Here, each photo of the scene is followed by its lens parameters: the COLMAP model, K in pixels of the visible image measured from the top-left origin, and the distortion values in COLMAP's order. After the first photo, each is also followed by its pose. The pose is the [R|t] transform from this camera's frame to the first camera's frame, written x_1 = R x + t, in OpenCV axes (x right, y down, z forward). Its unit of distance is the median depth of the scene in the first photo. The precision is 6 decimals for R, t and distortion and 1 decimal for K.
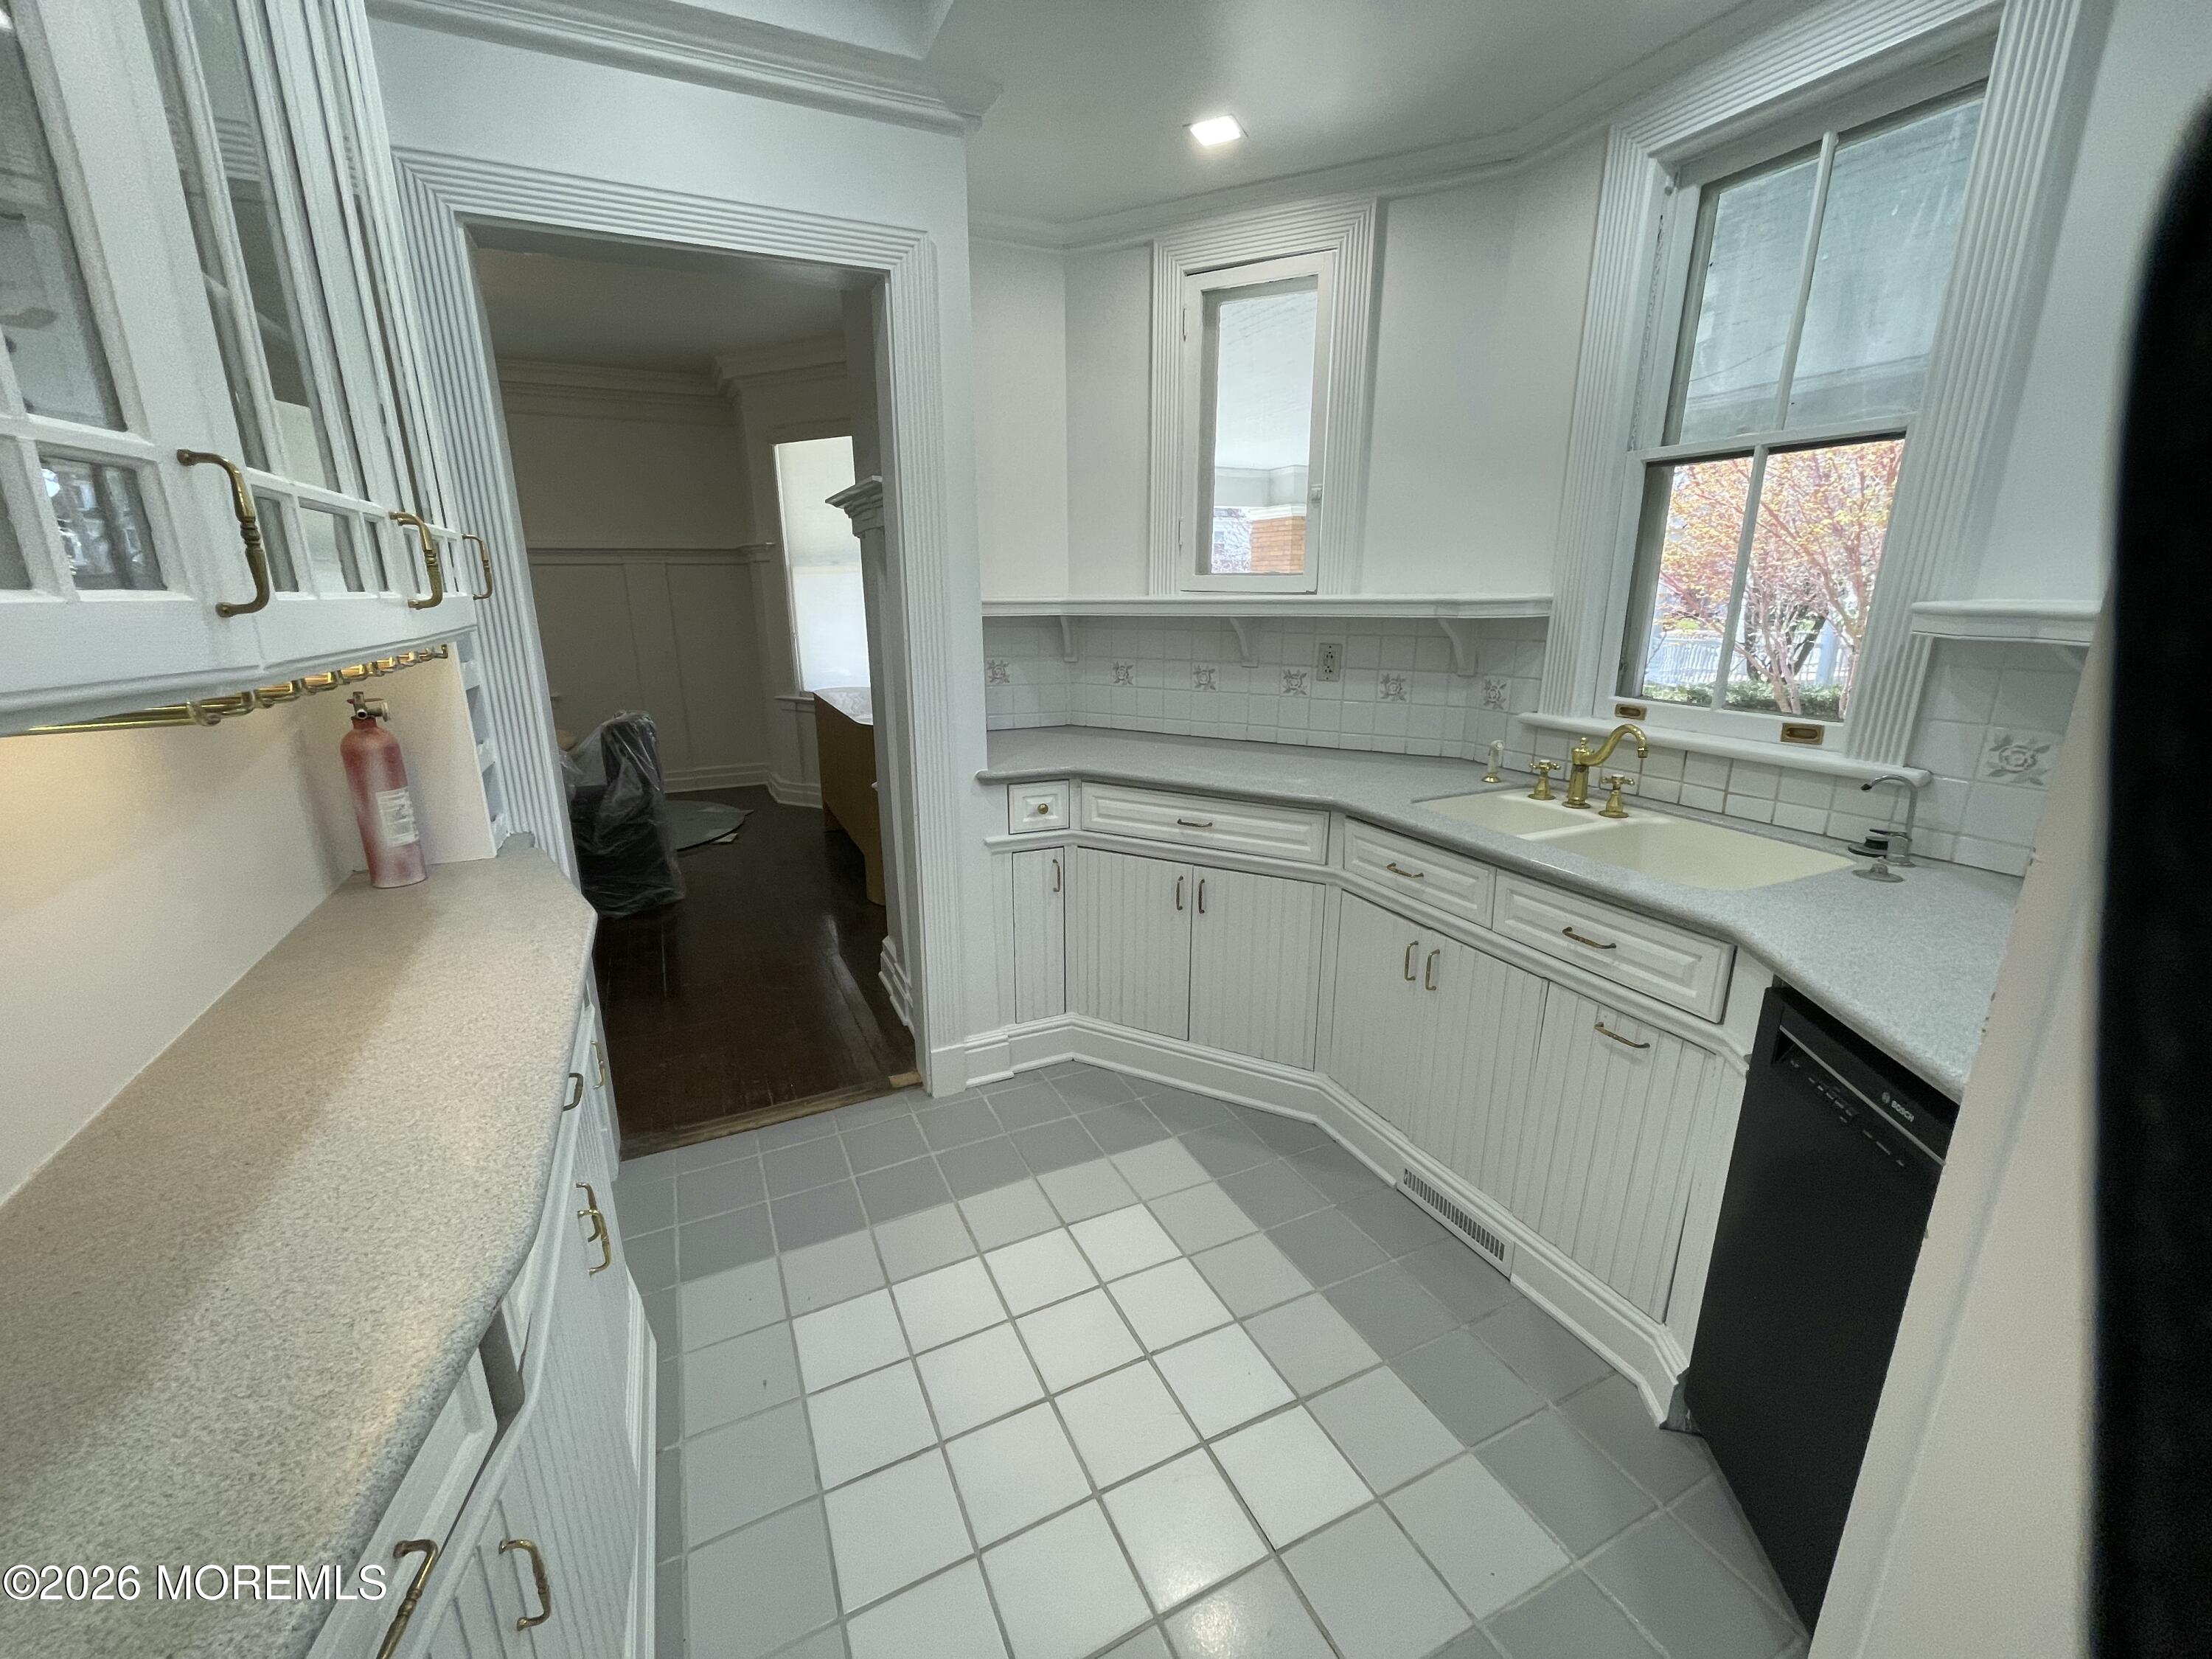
lens RADIAL K [[893.6, 0, 1096.9], [0, 893.6, 833.5], [0, 0, 1]] dist [-0.001557, 0.000236]
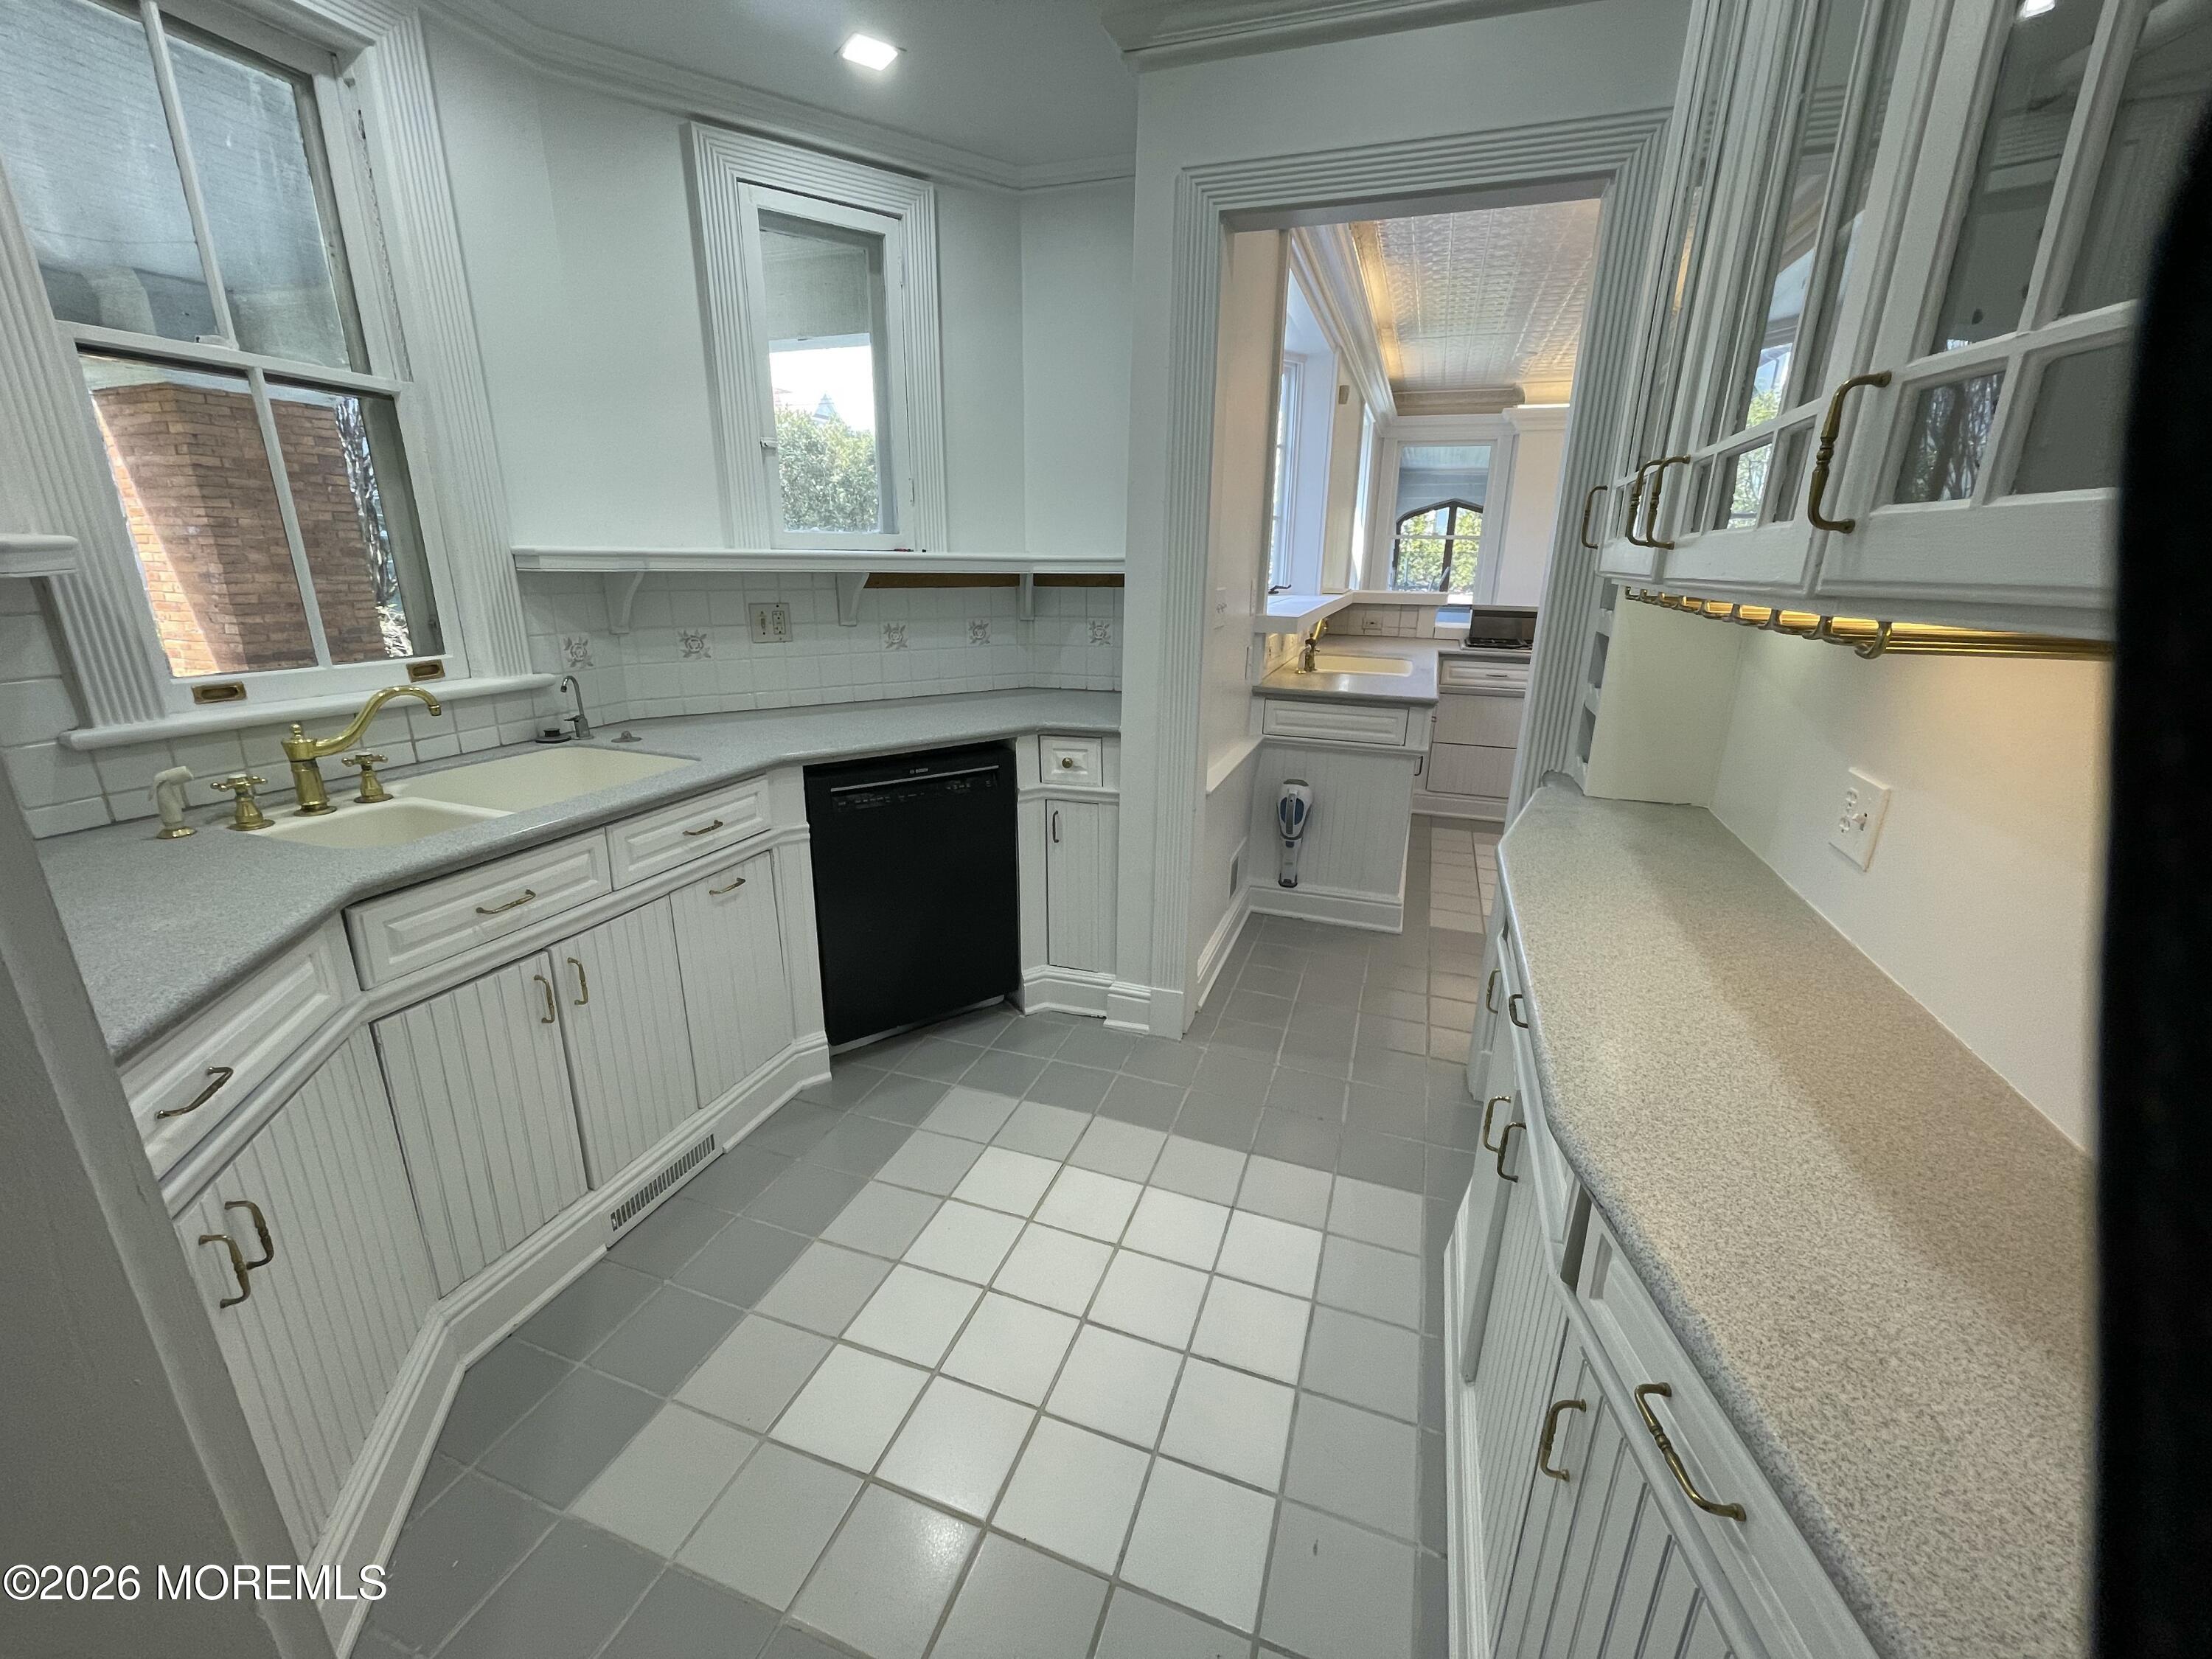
lens RADIAL K [[893.6, 0, 1105.0], [0, 893.6, 822.4], [0, 0, 1]] dist [-0.001557, 0.000236]
pose [[-0.707140, -0.207553, 0.675925, -0.549256], [0.179687, 0.871814, 0.455689, -0.289704], [-0.683860, 0.443691, -0.579201, 1.116483]]
